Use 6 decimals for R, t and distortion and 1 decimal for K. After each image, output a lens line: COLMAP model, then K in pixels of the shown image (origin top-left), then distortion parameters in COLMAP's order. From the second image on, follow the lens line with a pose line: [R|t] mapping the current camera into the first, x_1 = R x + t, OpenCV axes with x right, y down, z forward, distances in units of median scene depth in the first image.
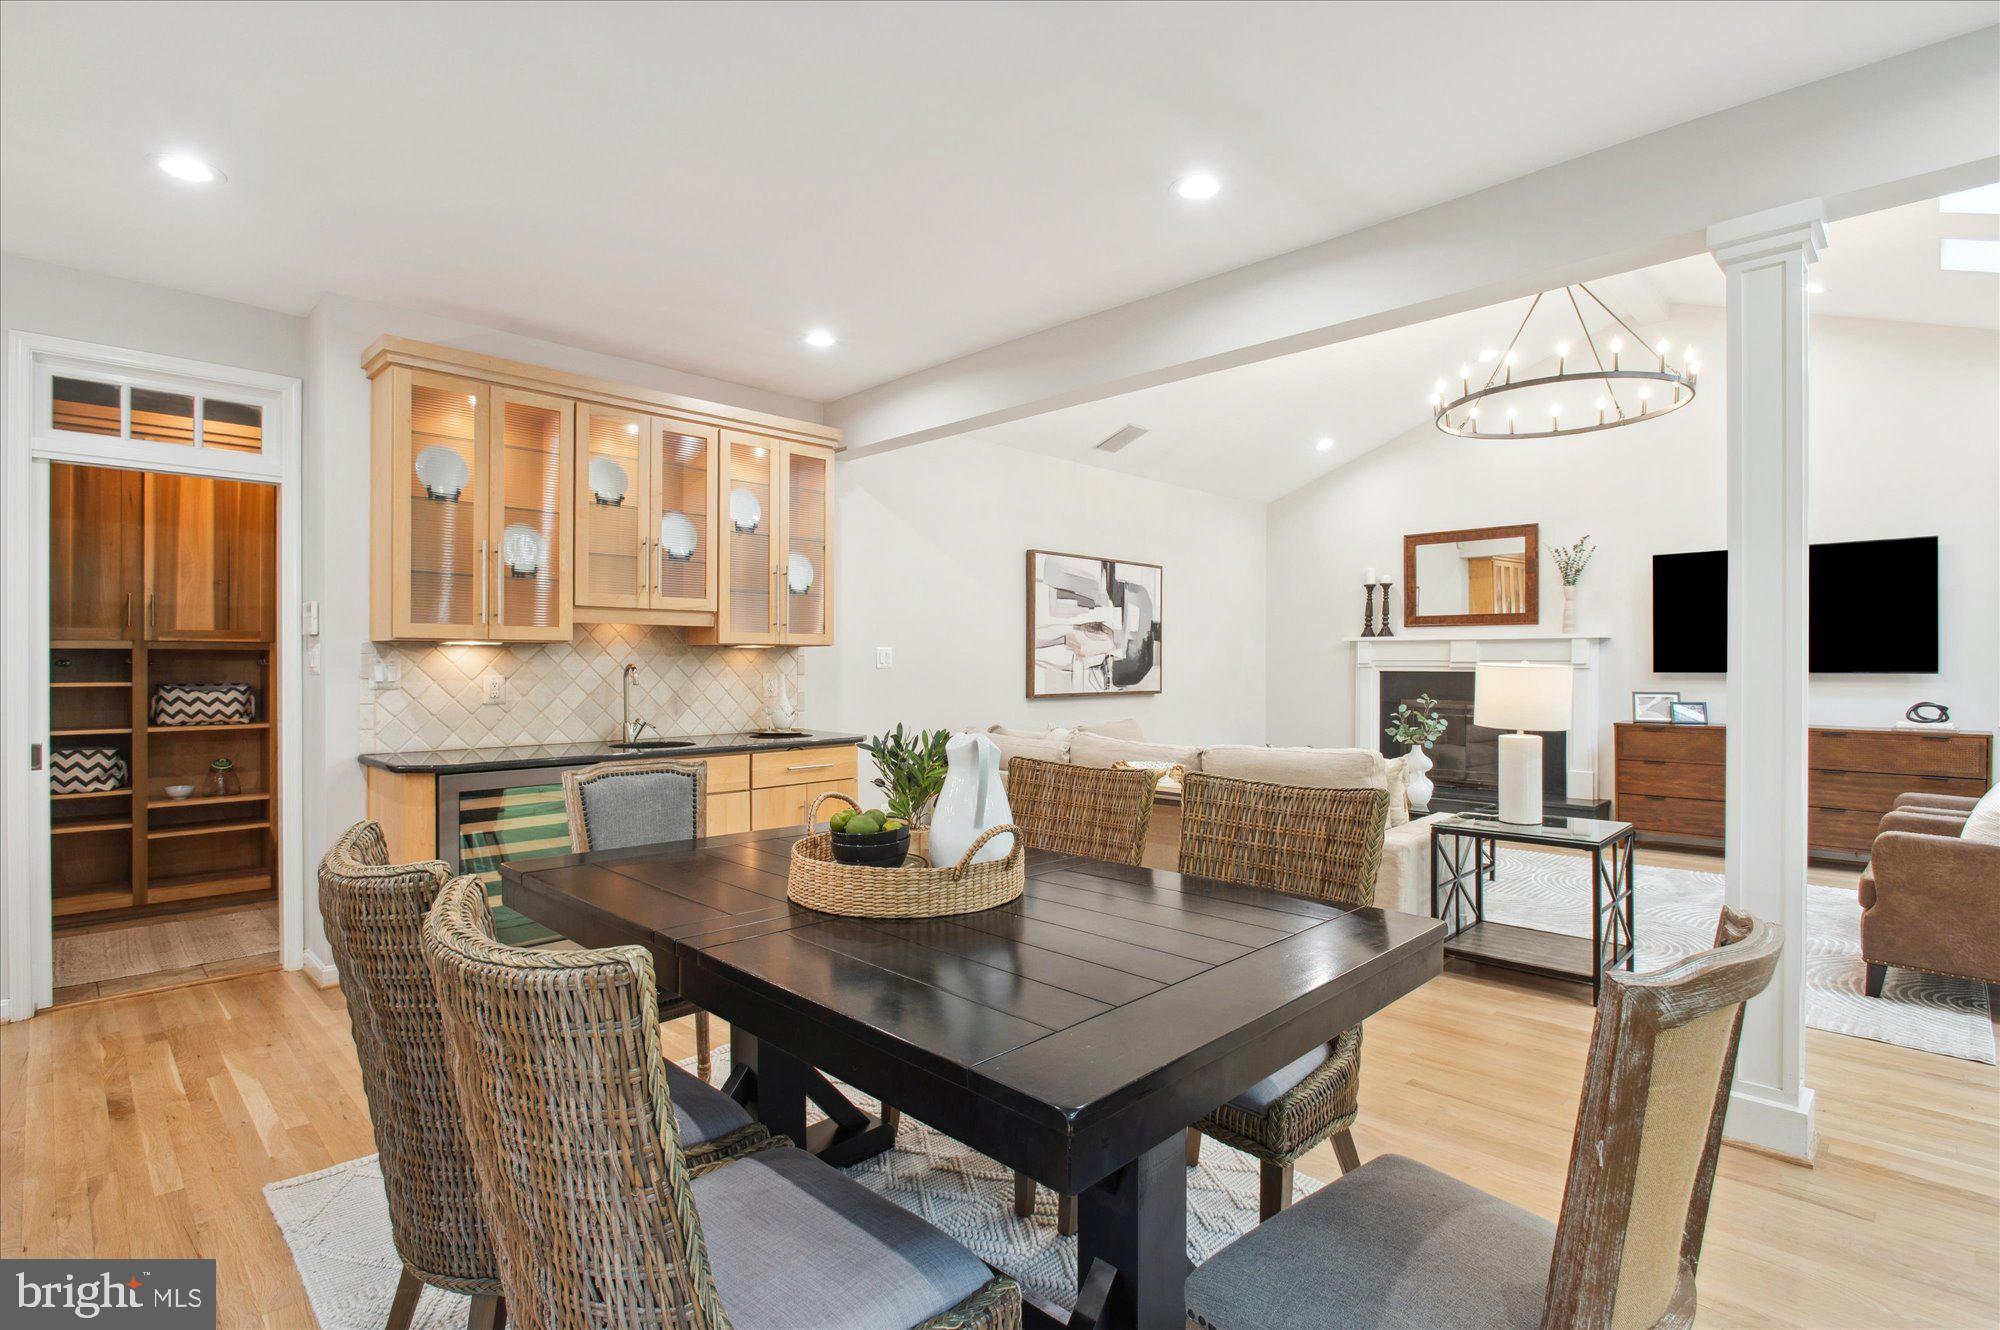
lens RADIAL K [[975.2, 0, 1000.0], [0, 975.2, 665.0], [0, 0, 1]] dist [-0.005794, -0.001669]
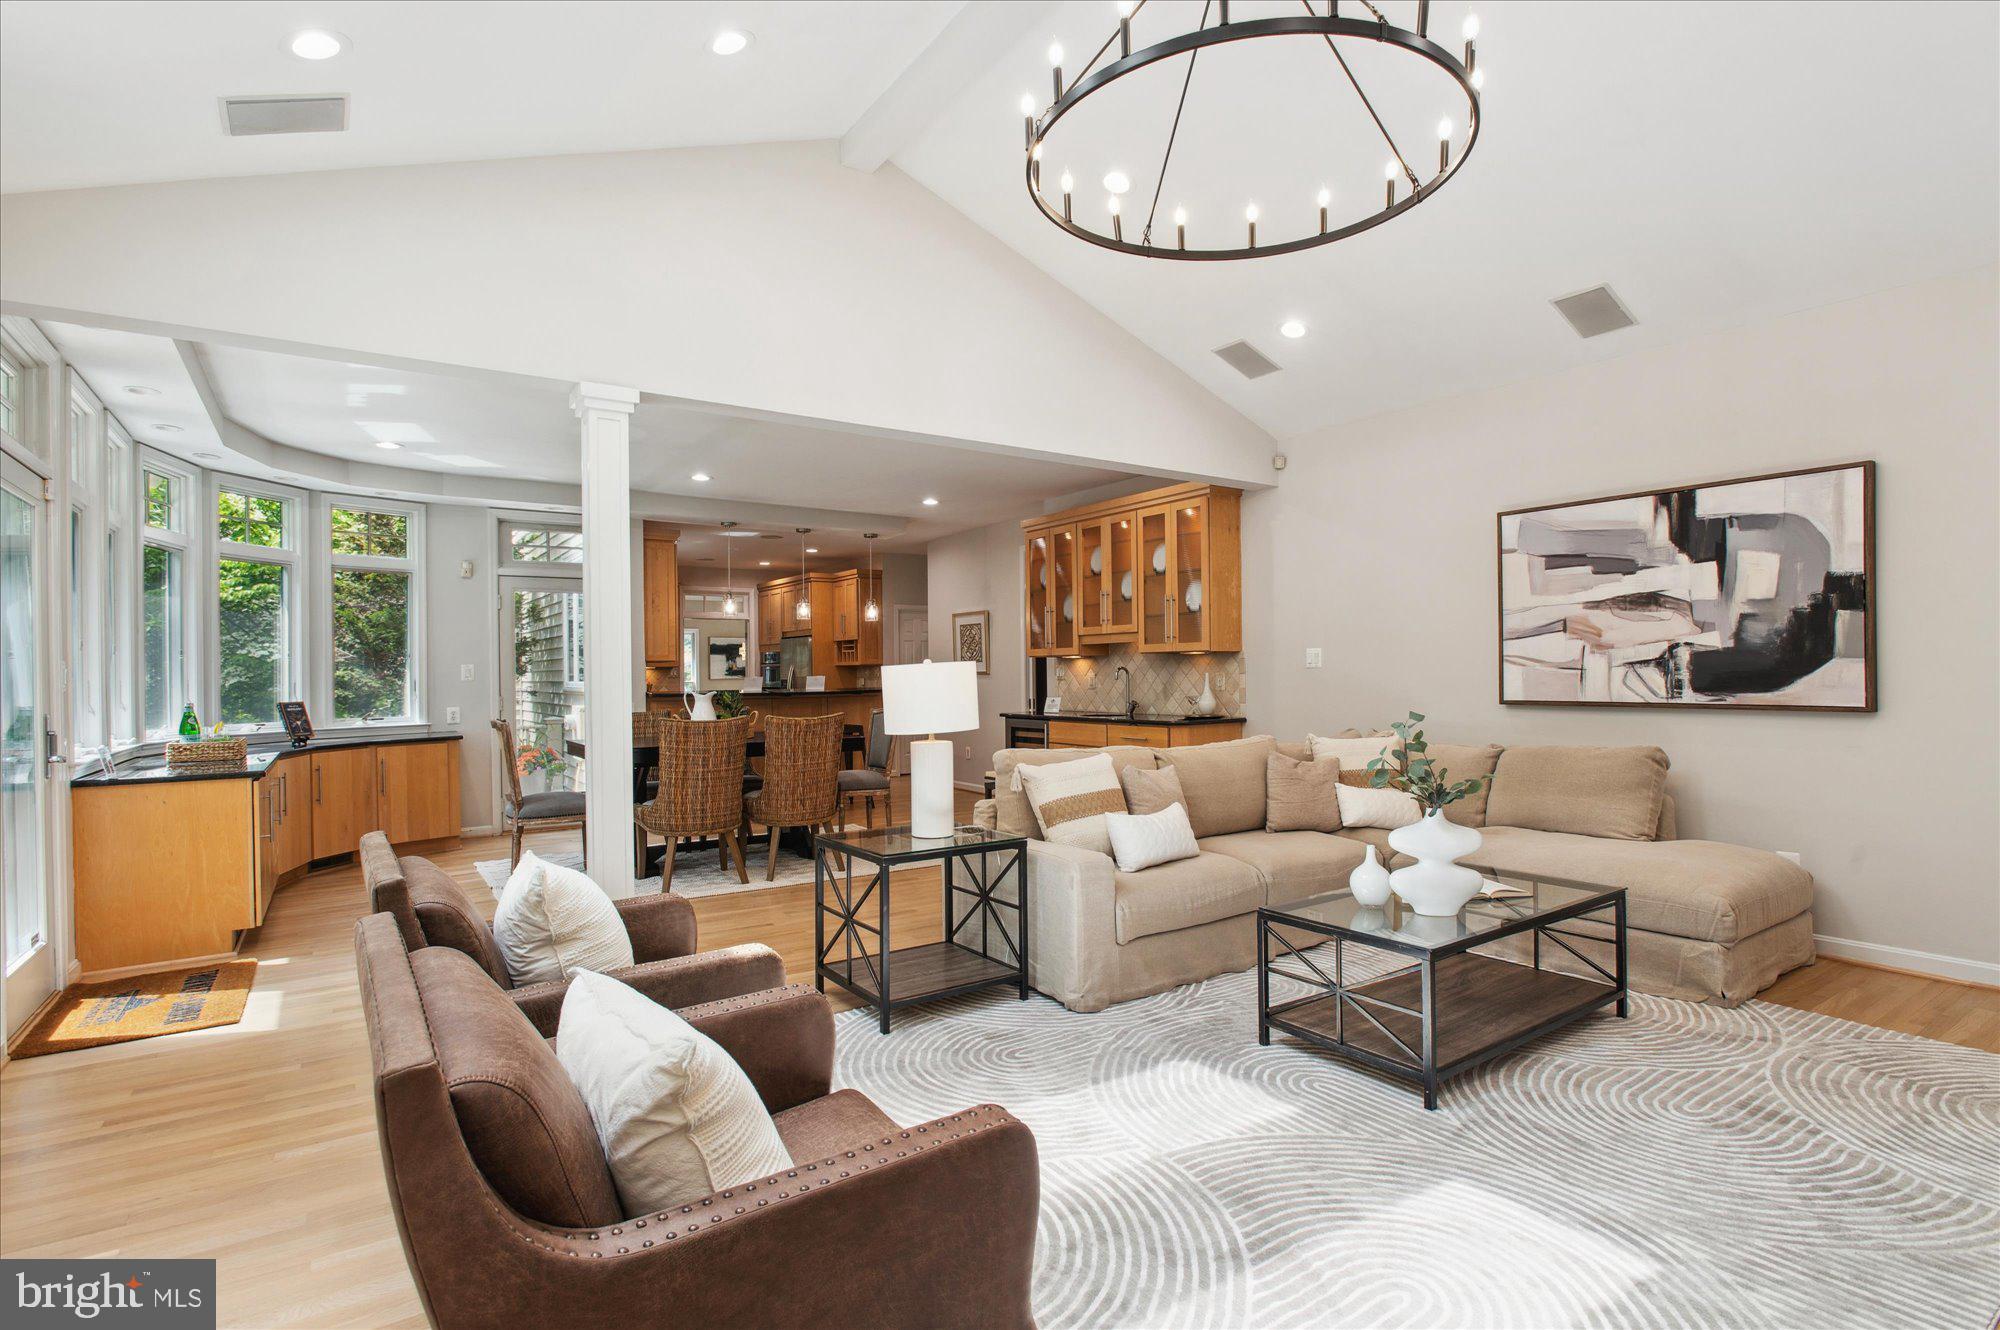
lens RADIAL K [[975.2, 0, 1000.0], [0, 975.2, 665.0], [0, 0, 1]] dist [-0.005794, -0.001669]
pose [[-0.197451, -0.005375, -0.980298, 0.791887], [0.010856, 0.999912, -0.007670, 0.003754], [0.980253, -0.012156, -0.197375, 0.692565]]
